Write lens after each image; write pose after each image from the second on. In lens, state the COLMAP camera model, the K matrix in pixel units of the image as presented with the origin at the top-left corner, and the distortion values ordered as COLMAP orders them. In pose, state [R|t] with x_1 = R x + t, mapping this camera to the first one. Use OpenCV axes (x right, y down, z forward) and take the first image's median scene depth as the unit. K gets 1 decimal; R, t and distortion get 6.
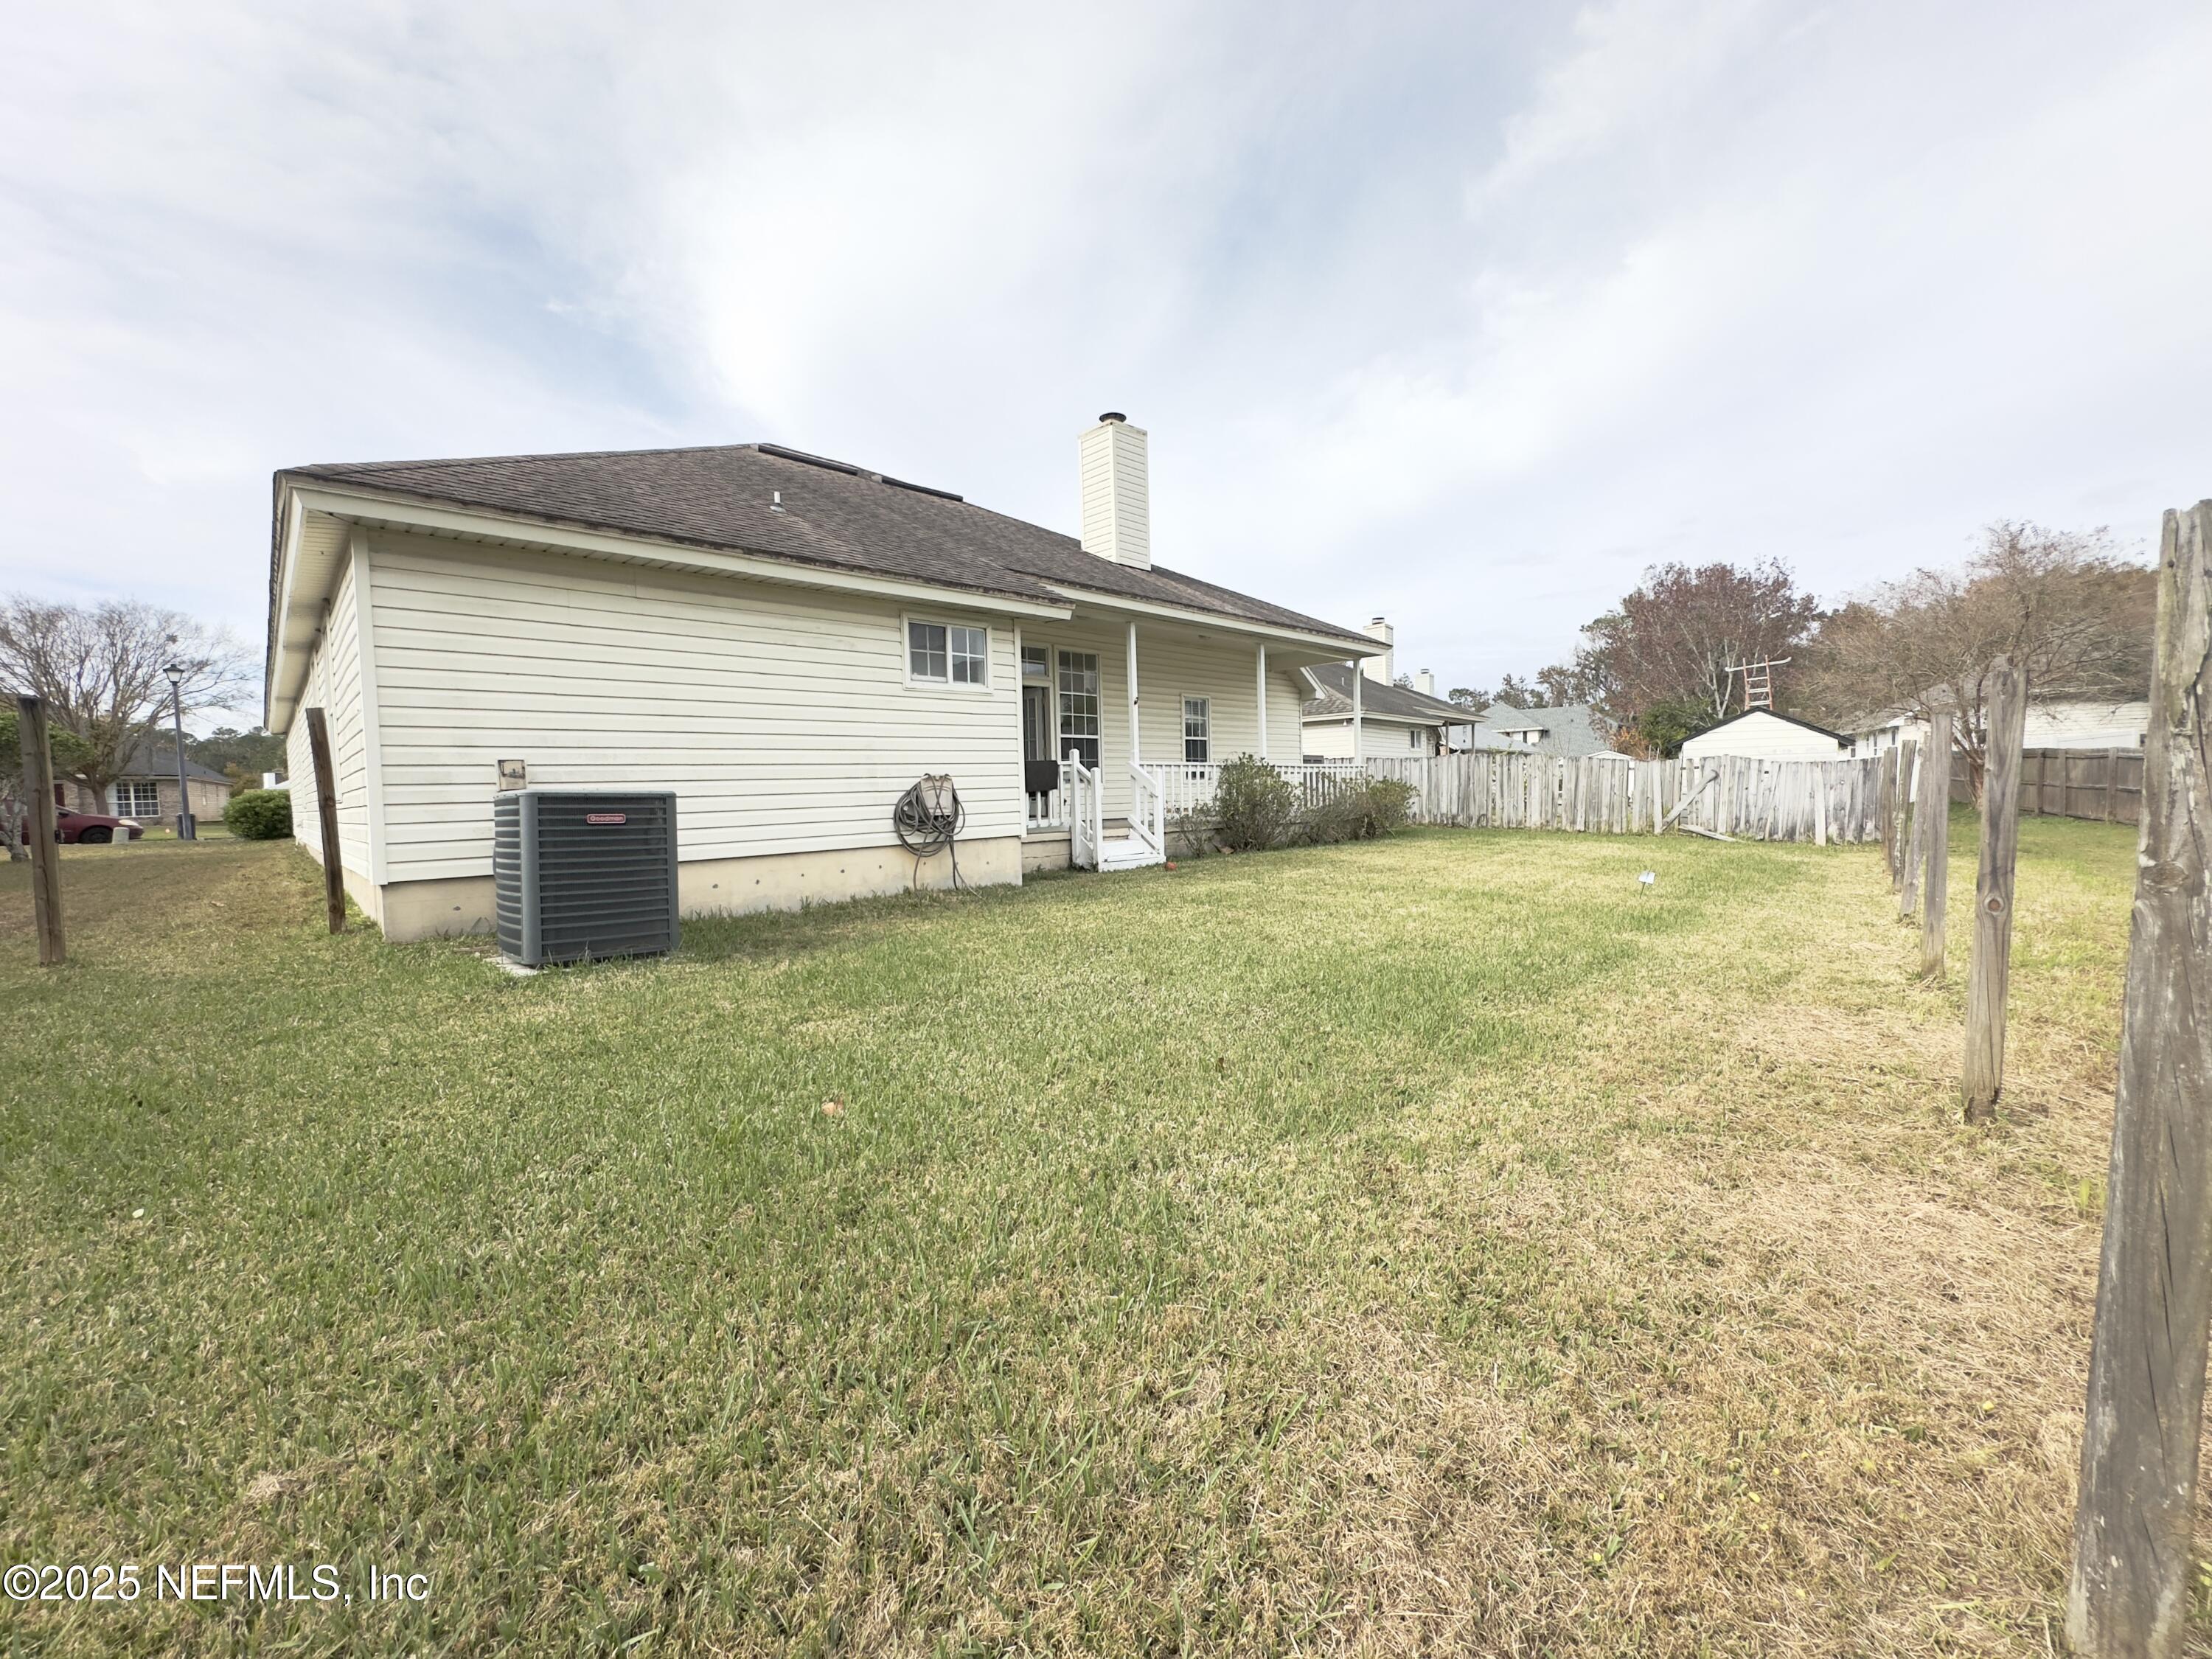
lens RADIAL K [[886.3, 0, 1106.3], [0, 886.3, 832.7], [0, 0, 1]] dist [-0.003073, 0.000509]
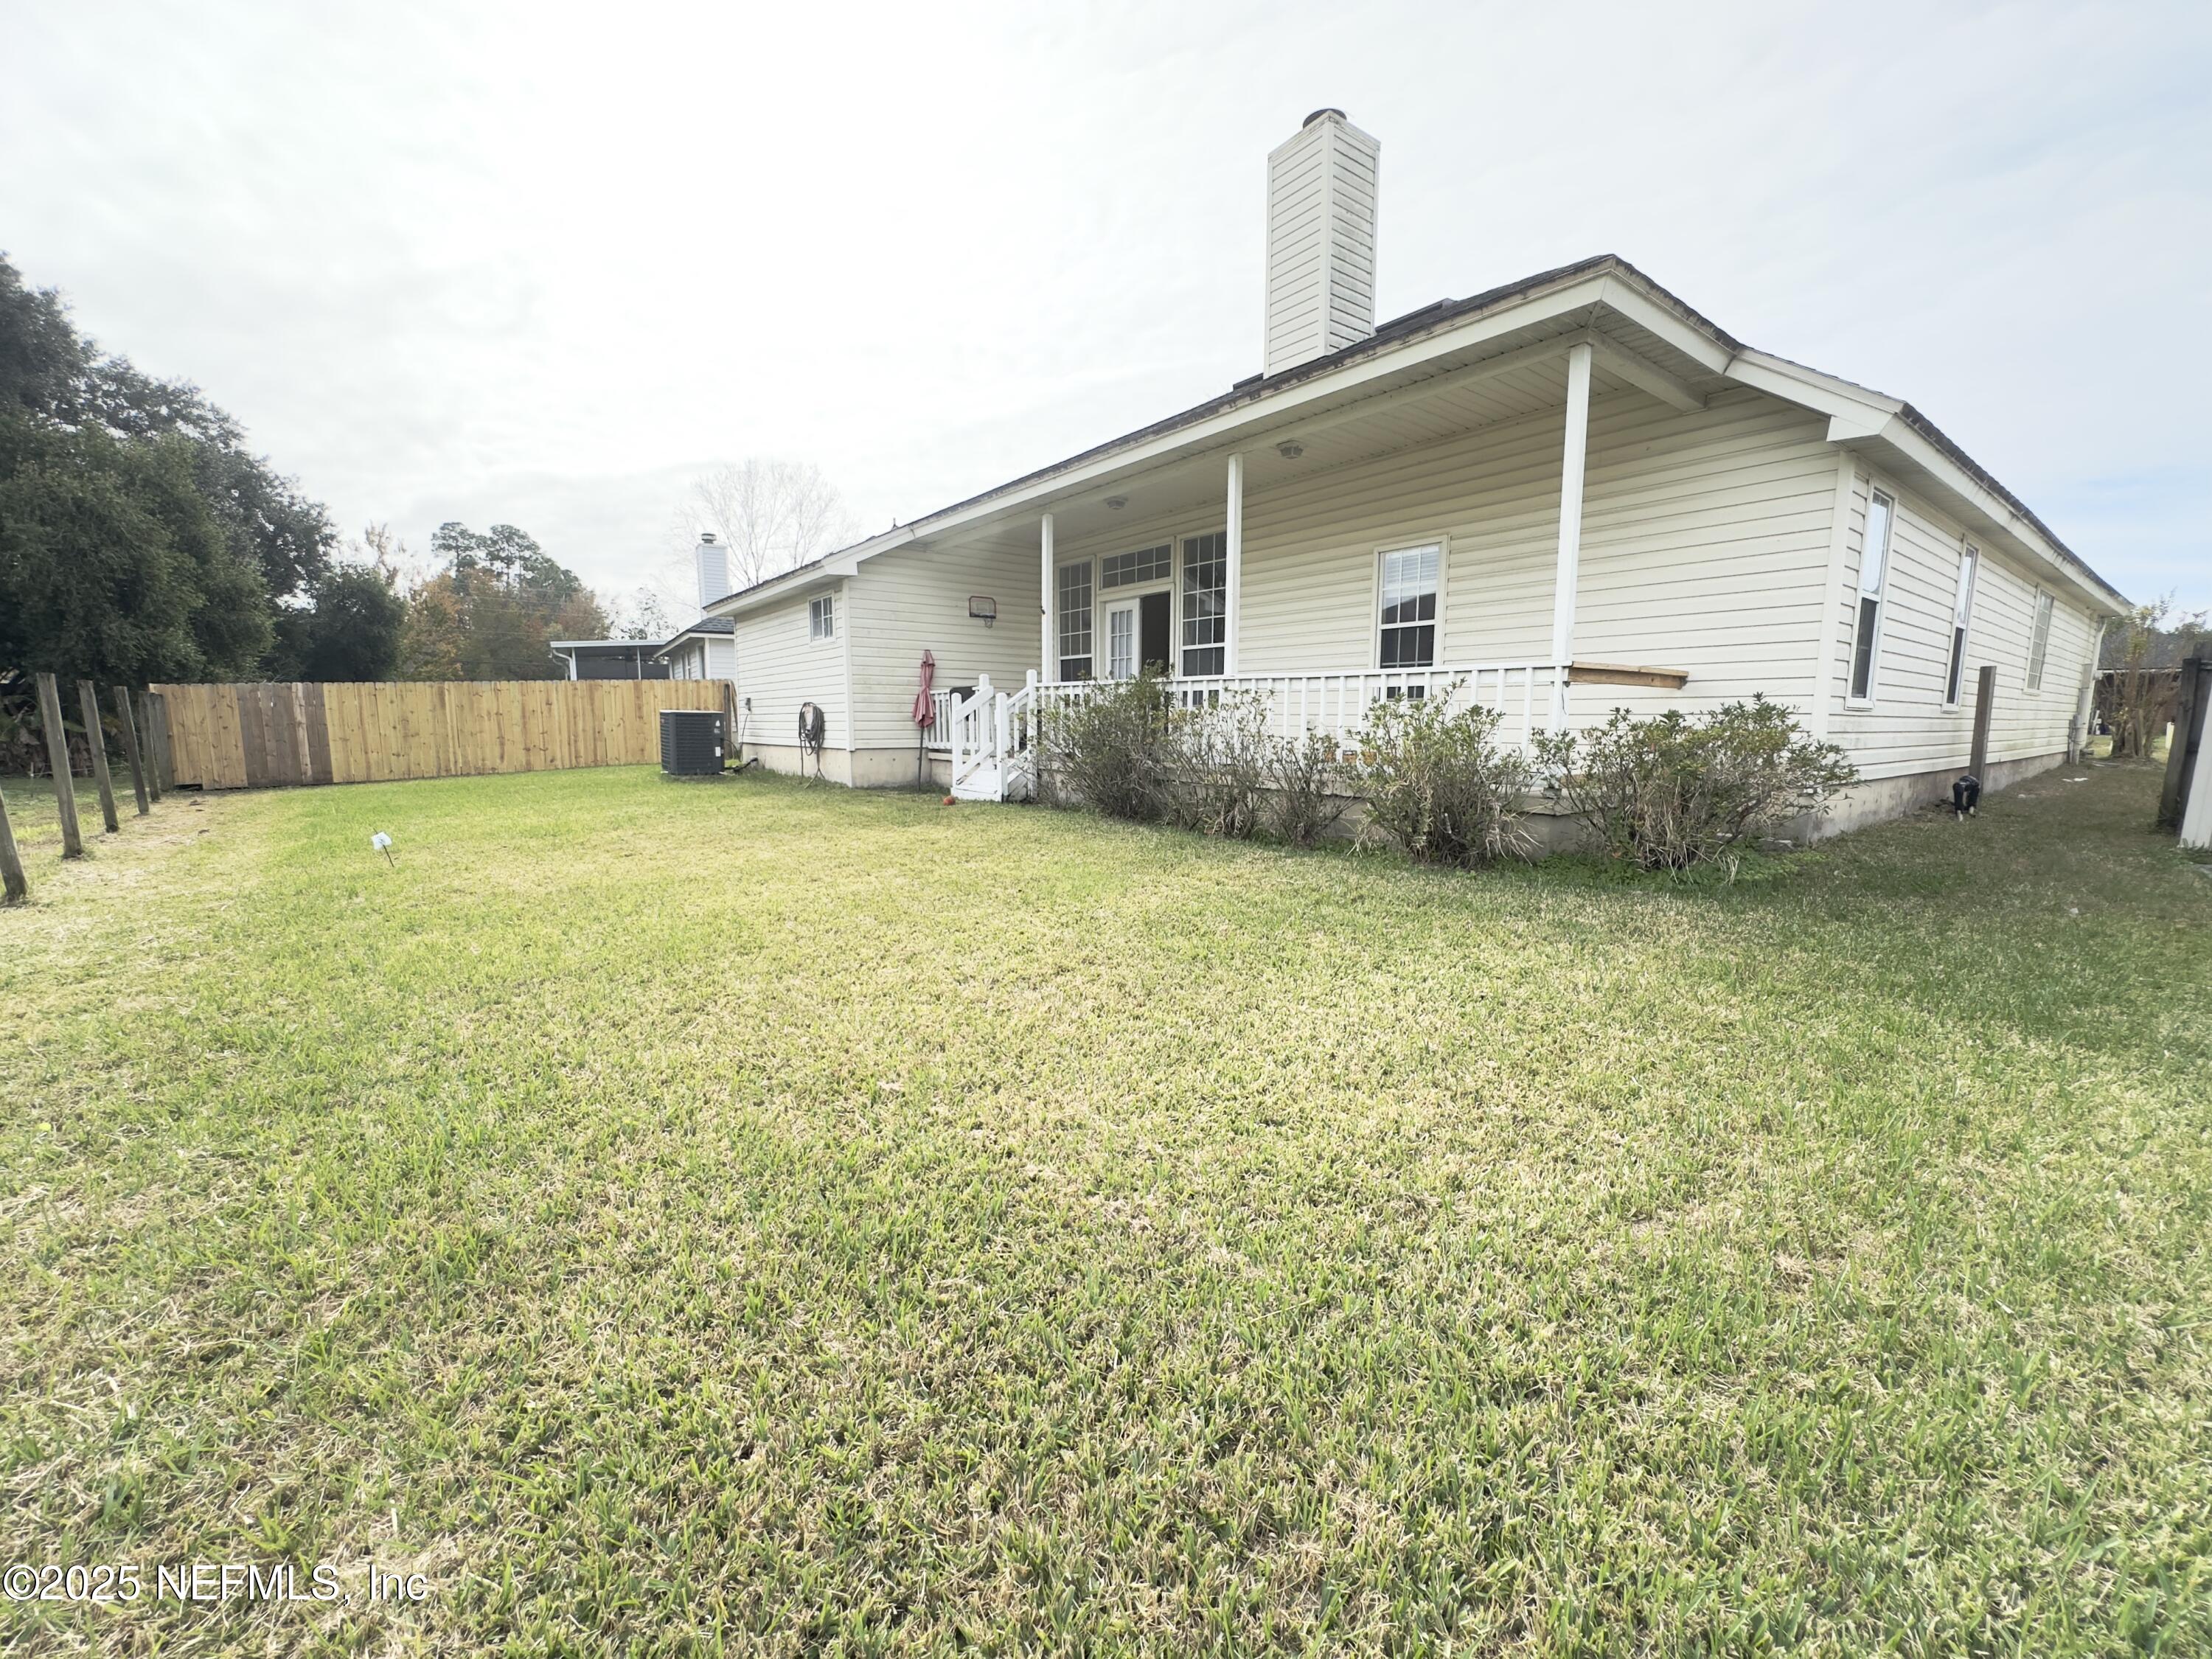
lens RADIAL K [[886.3, 0, 1106.3], [0, 886.3, 832.7], [0, 0, 1]] dist [-0.003073, 0.000509]
pose [[-0.121358, 0.148023, -0.981510, 0.780001], [-0.052615, 0.986469, 0.155277, -0.064868], [0.991213, 0.070486, -0.111927, 1.031237]]
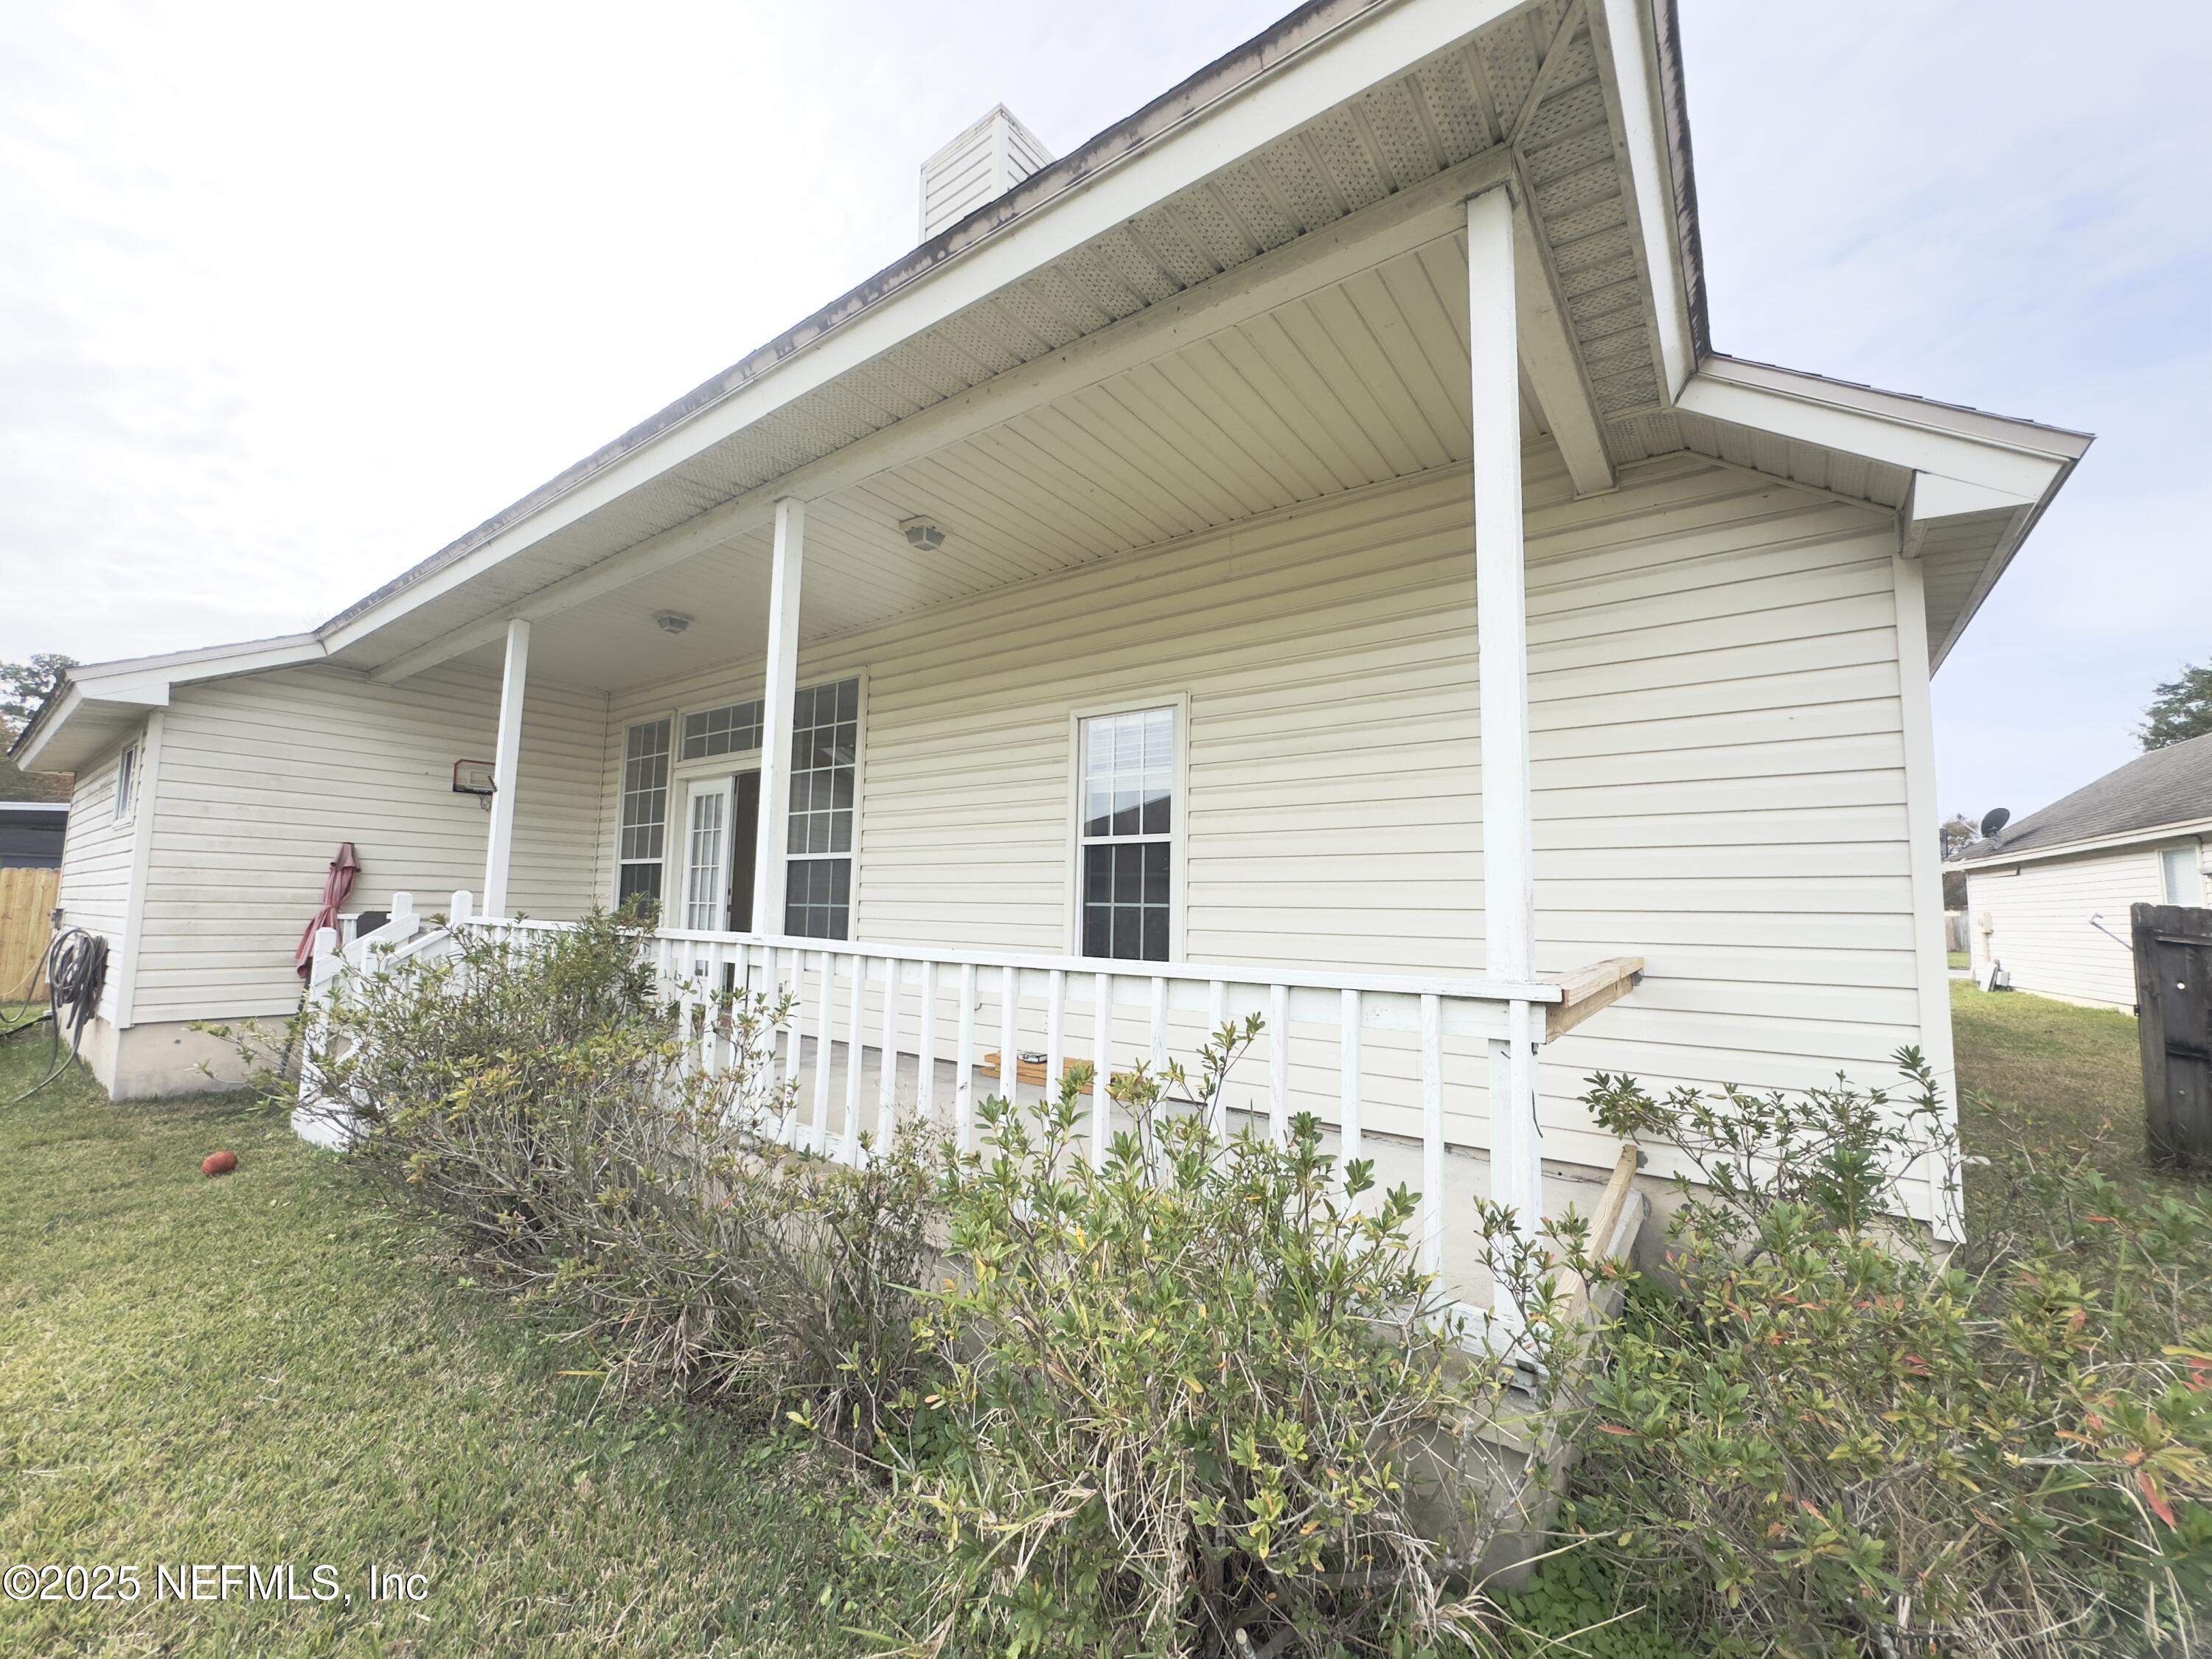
lens RADIAL K [[886.3, 0, 1106.3], [0, 886.3, 832.7], [0, 0, 1]] dist [-0.003073, 0.000509]
pose [[0.156175, -0.063774, -0.985668, 0.473218], [-0.074513, 0.994309, -0.076139, -0.098607], [0.984915, 0.085337, 0.150534, 1.099219]]
